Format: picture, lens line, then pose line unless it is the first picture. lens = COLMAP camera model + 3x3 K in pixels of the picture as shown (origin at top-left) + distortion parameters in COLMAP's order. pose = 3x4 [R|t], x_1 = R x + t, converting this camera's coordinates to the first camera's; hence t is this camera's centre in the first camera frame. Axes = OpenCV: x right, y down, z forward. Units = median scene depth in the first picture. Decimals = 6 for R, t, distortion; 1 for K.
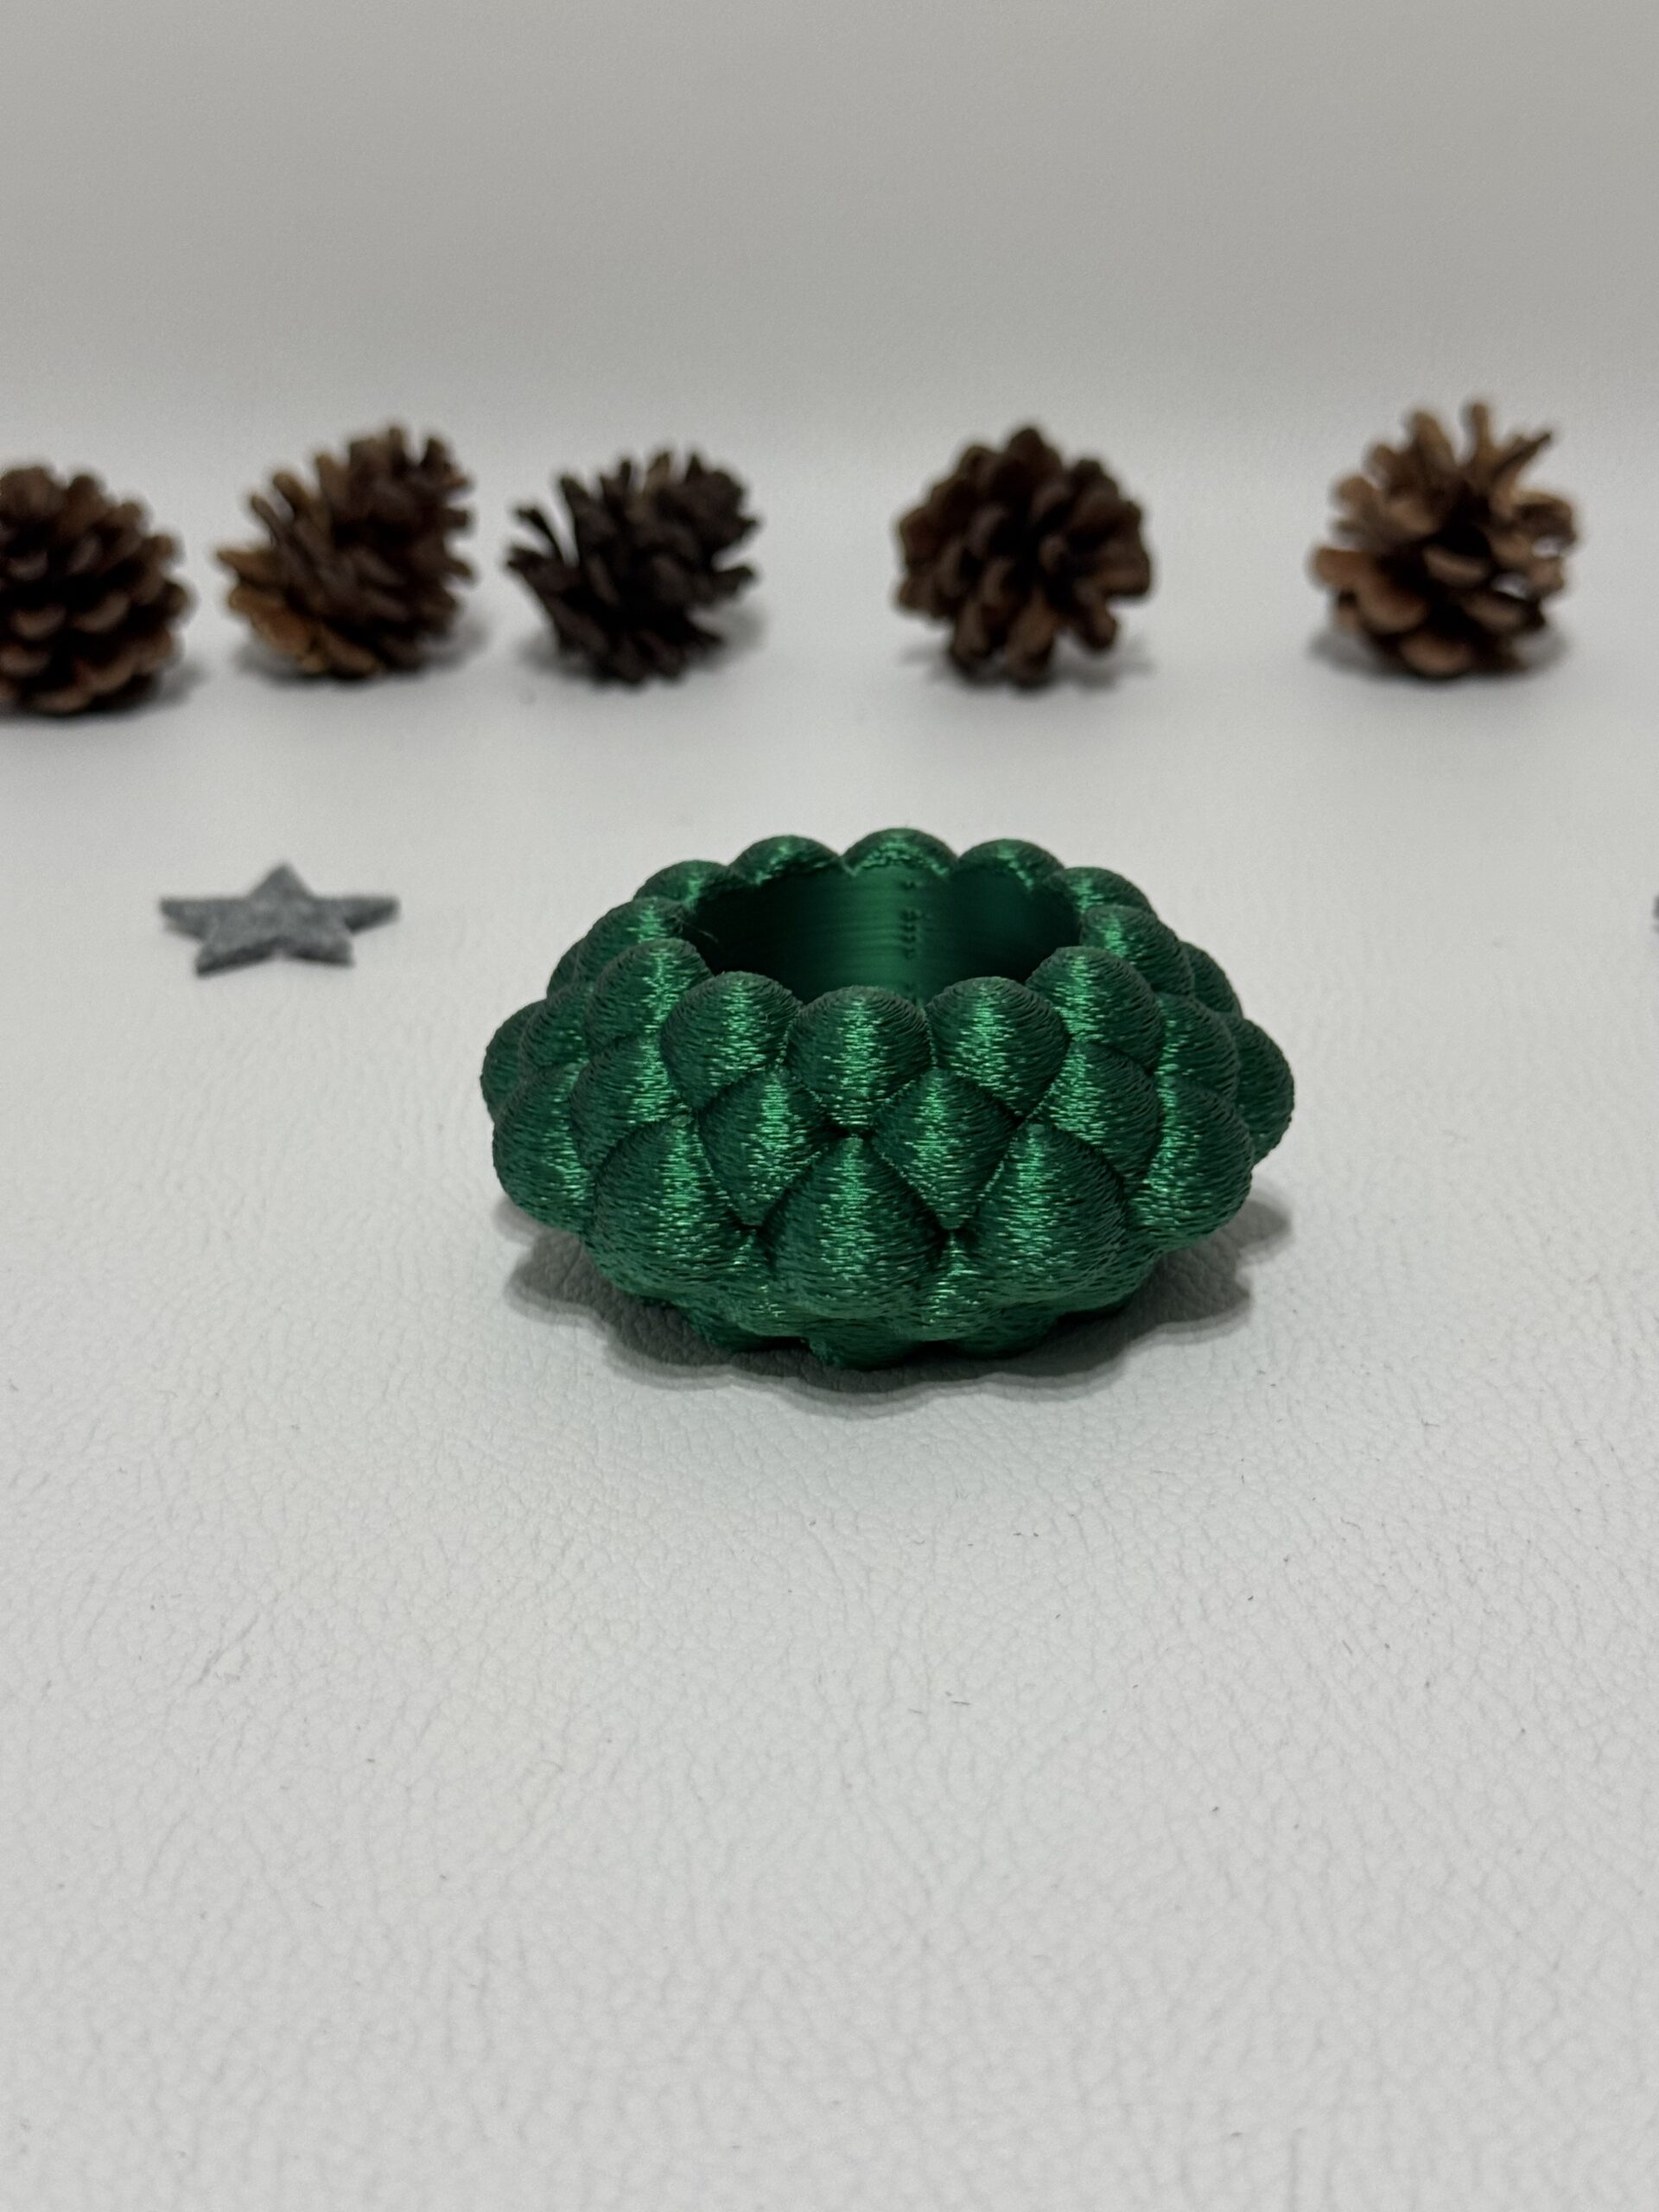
lens RADIAL K [[3149.5, 0, 819.9], [0, 3149.5, 1106.4], [0, 0, 1]] dist [0.153397, -0.328188]
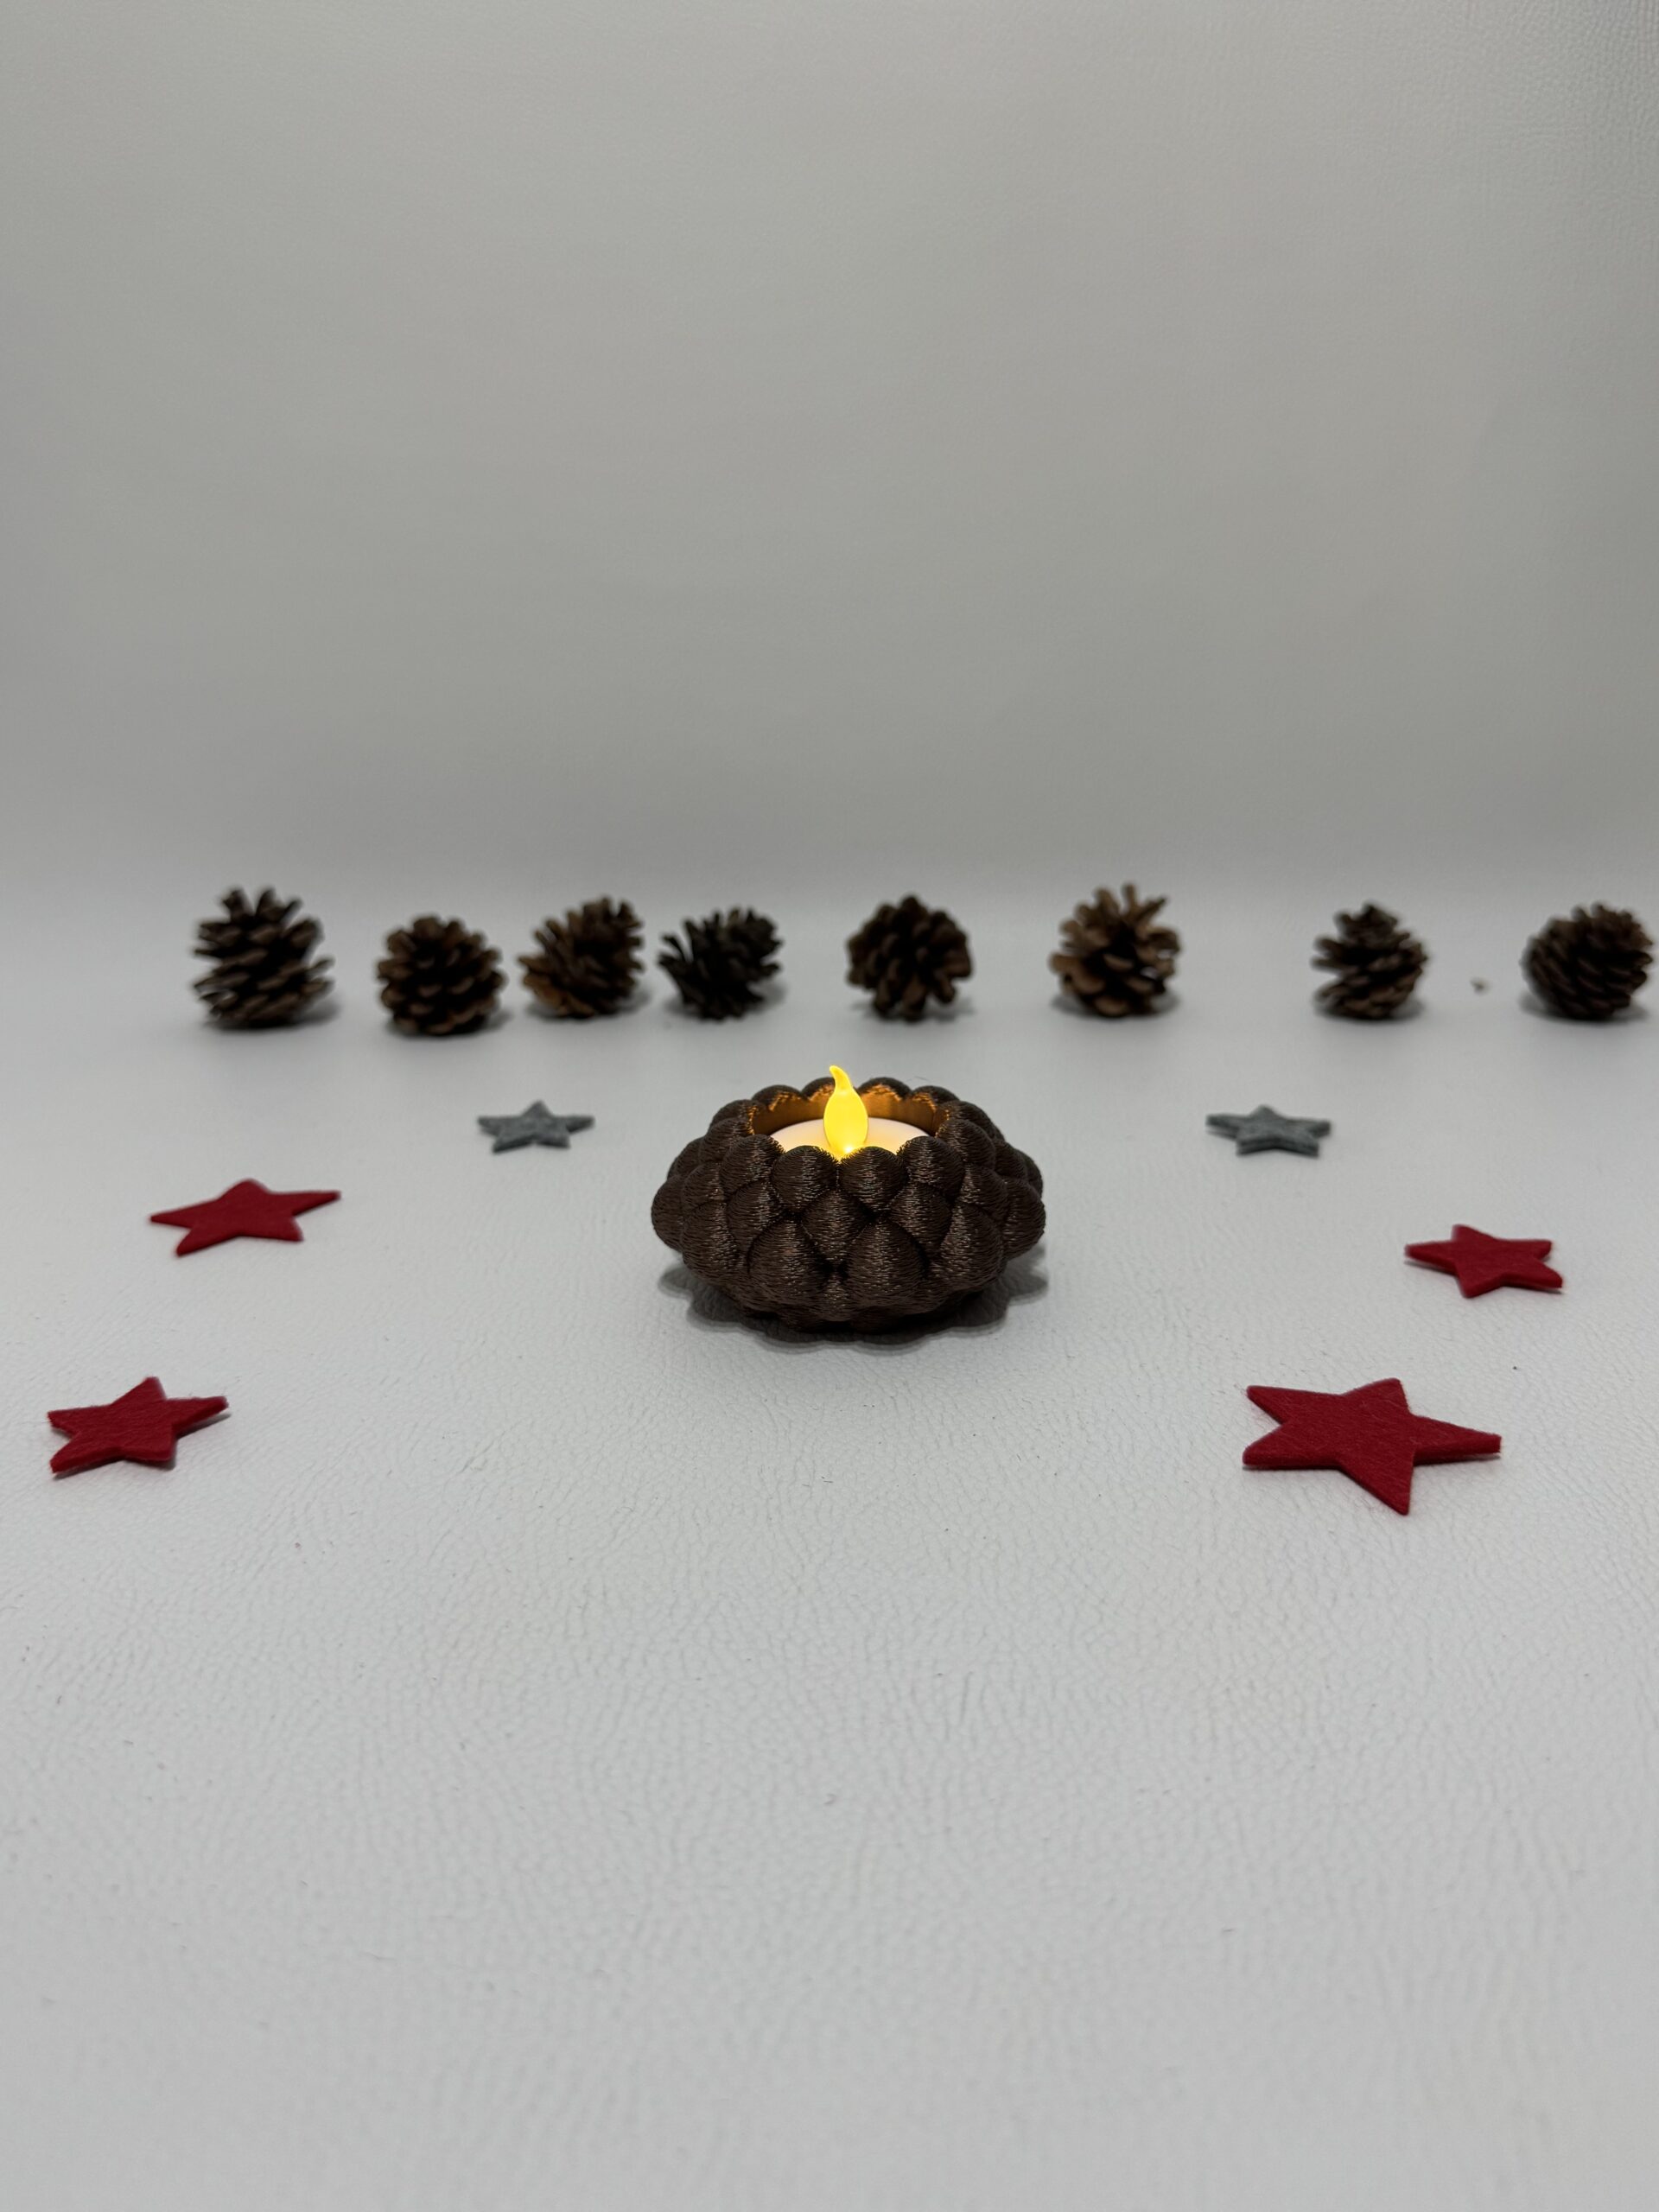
lens RADIAL K [[1630.6, 0, 817.4], [0, 1630.6, 1100.3], [0, 0, 1]] dist [0.174712, -0.499964]
pose [[0.999645, 0.000514, -0.026634, 0.062113], [-0.003198, 0.994896, -0.100855, 0.046737], [0.026446, 0.100904, 0.994545, -0.084153]]
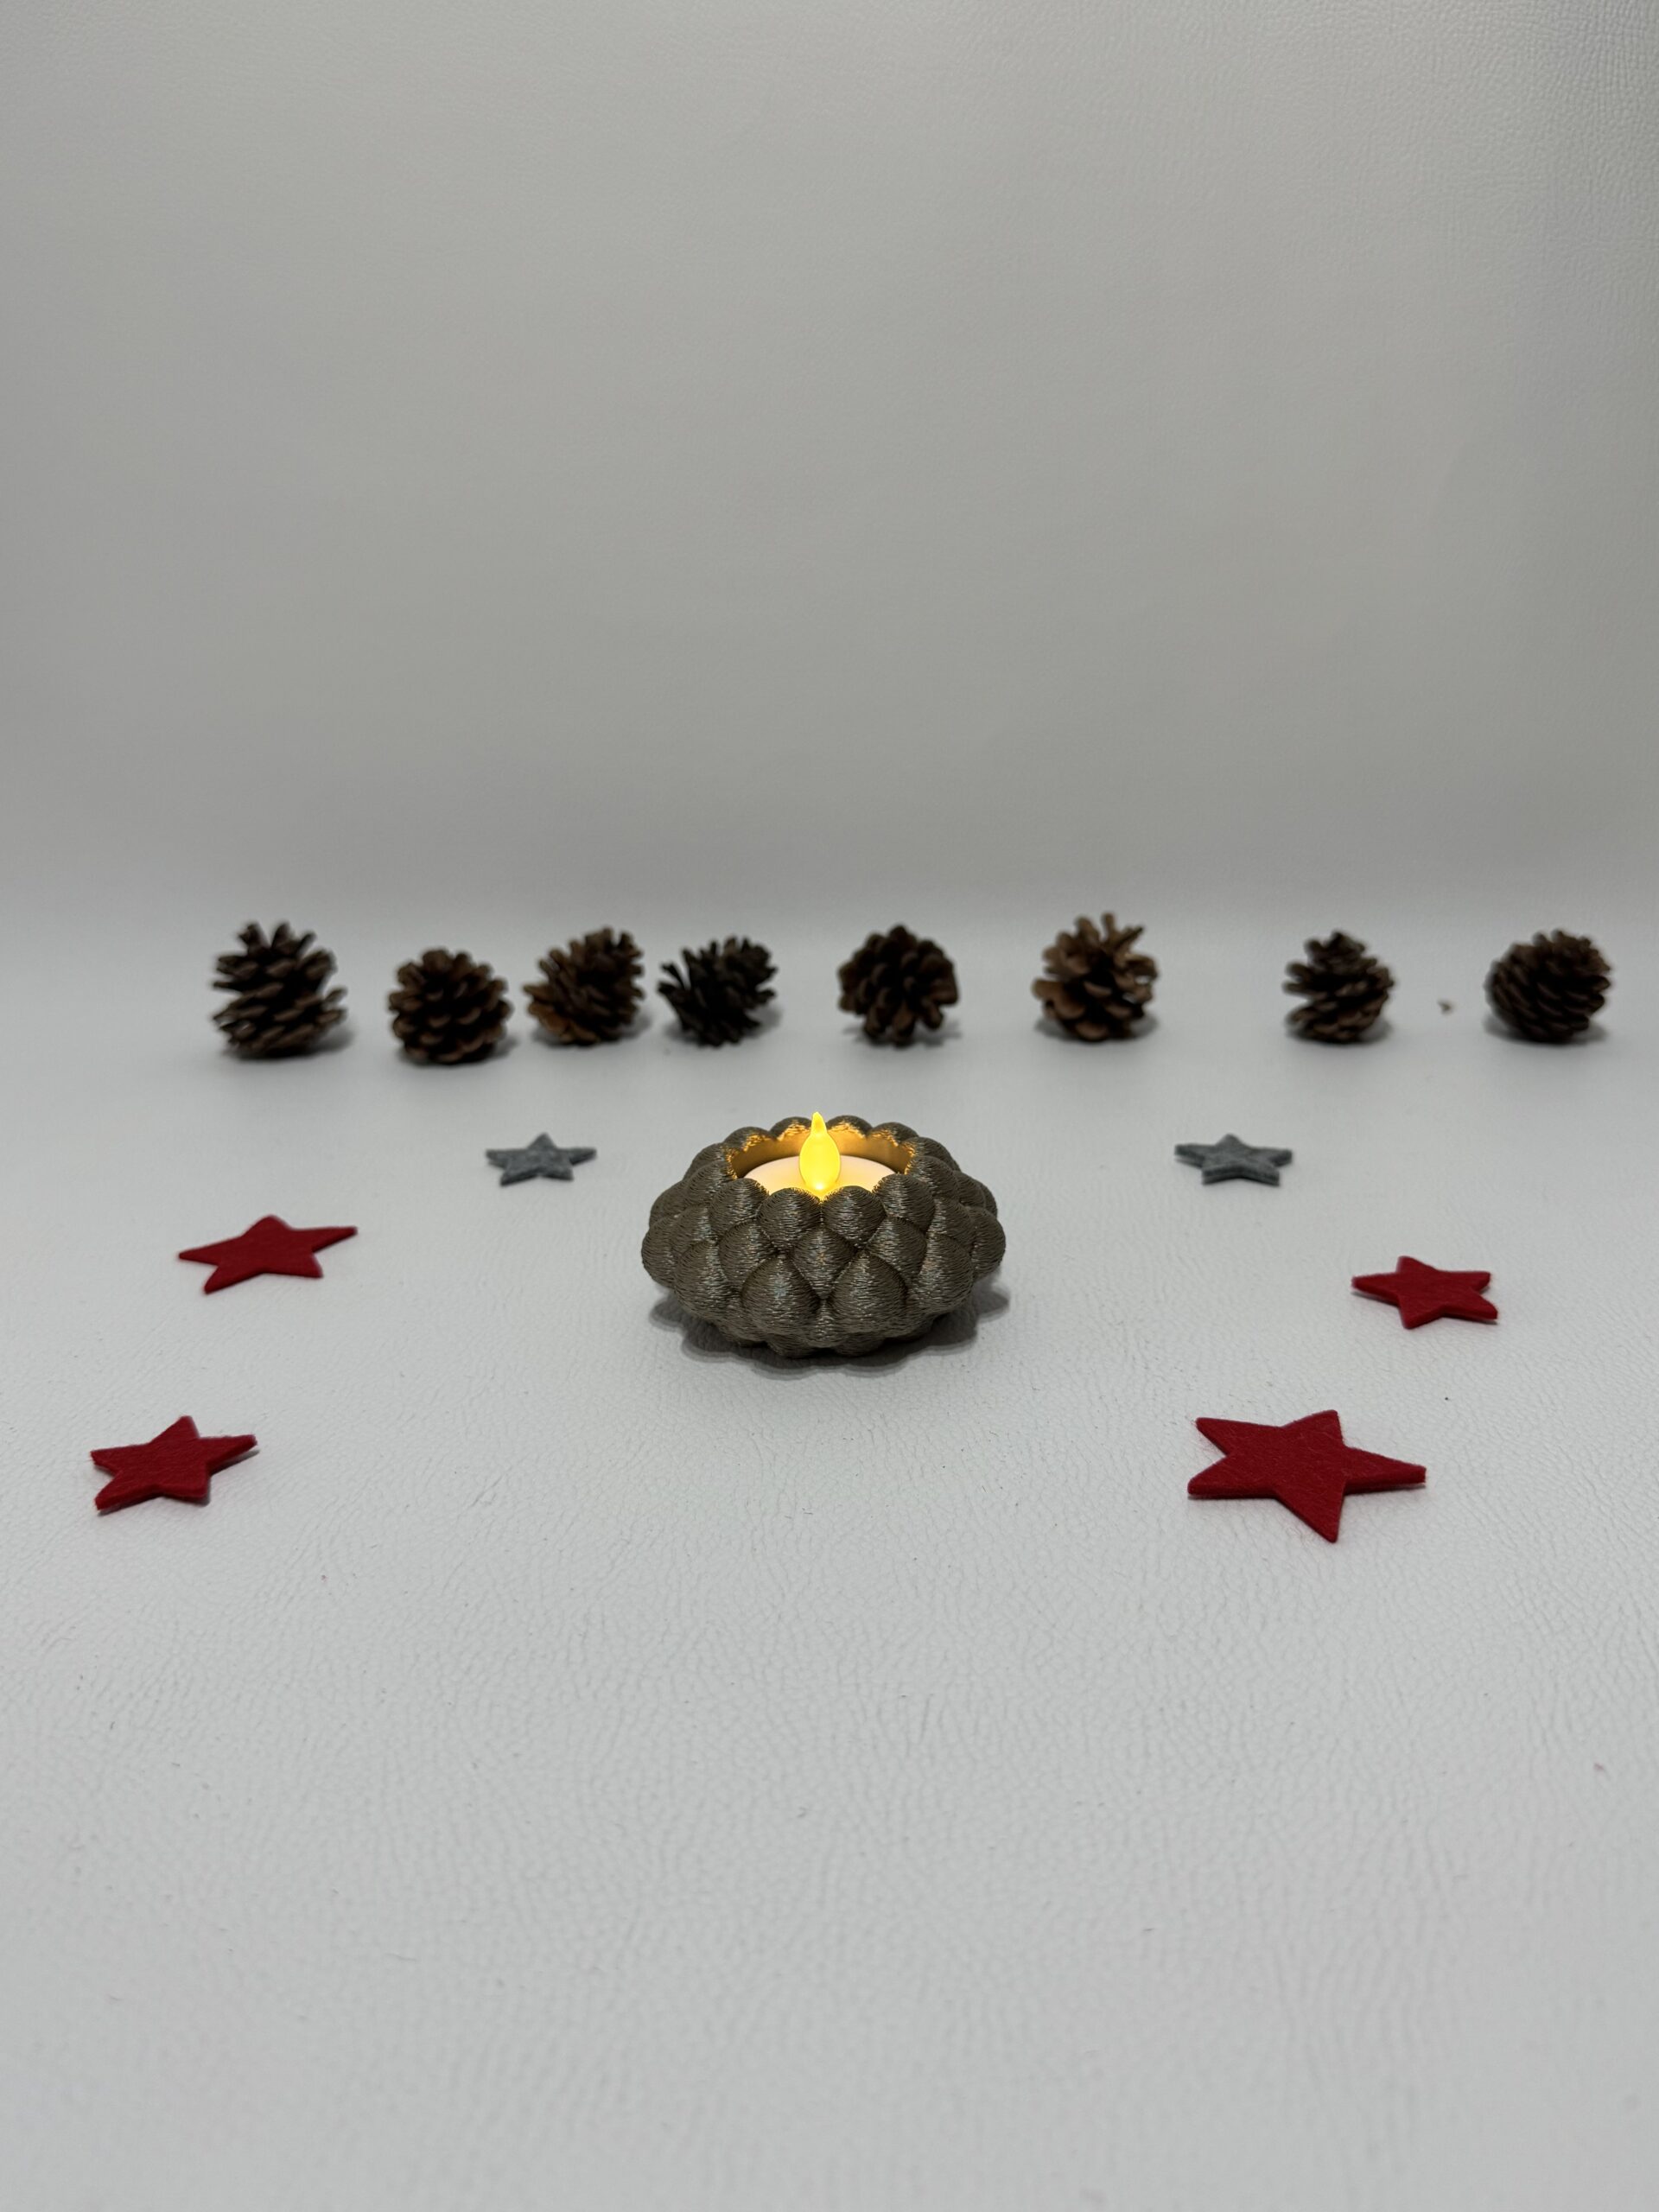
lens RADIAL K [[1626.3, 0, 824.8], [0, 1626.3, 1110.7], [0, 0, 1]] dist [0.176099, -0.494438]
pose [[0.999545, -0.007057, -0.029310, 0.087161], [0.004716, 0.996851, -0.079159, -0.004099], [0.029776, 0.078985, 0.996431, -0.173448]]
